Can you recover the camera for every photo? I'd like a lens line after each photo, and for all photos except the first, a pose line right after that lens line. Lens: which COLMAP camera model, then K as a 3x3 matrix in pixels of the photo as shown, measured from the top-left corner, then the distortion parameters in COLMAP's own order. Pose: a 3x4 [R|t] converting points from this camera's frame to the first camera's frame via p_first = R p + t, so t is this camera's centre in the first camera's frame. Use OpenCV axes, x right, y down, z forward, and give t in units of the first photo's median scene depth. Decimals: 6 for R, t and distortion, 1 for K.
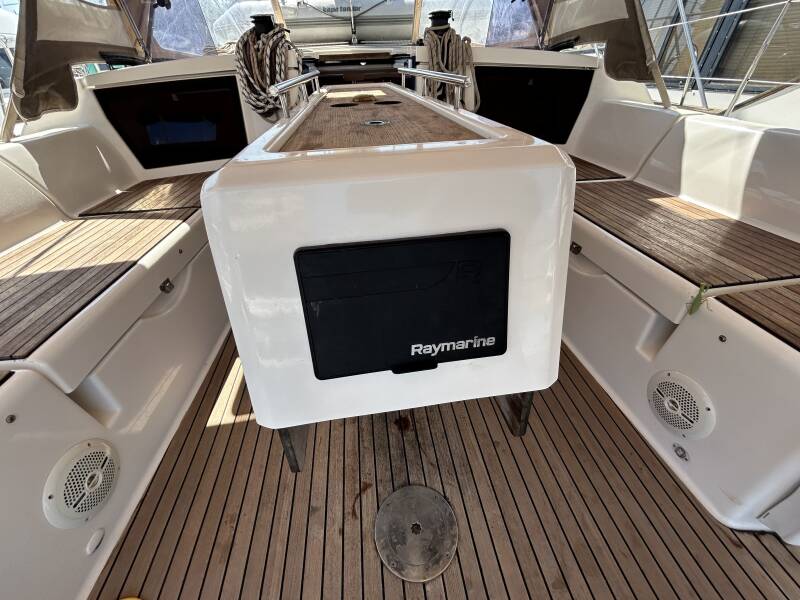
lens RADIAL K [[325.6, 0, 403.1], [0, 325.6, 298.2], [0, 0, 1]] dist [0.000100, -0.000090]
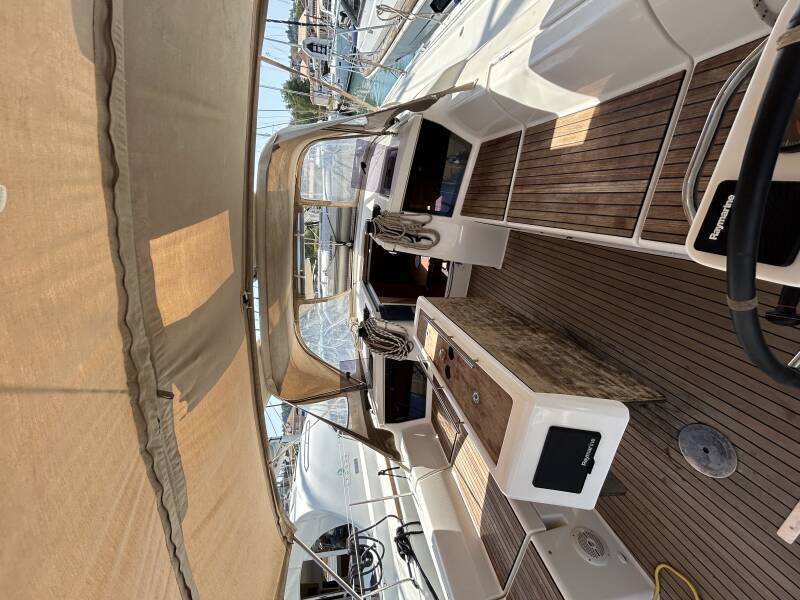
lens RADIAL K [[325.6, 0, 403.1], [0, 325.6, 298.2], [0, 0, 1]] dist [0.000100, -0.000090]
pose [[0.177566, -0.881171, -0.438187, 1.099473], [0.905706, 0.320486, -0.277464, -0.448664], [0.384926, -0.347600, 0.854989, -0.696051]]
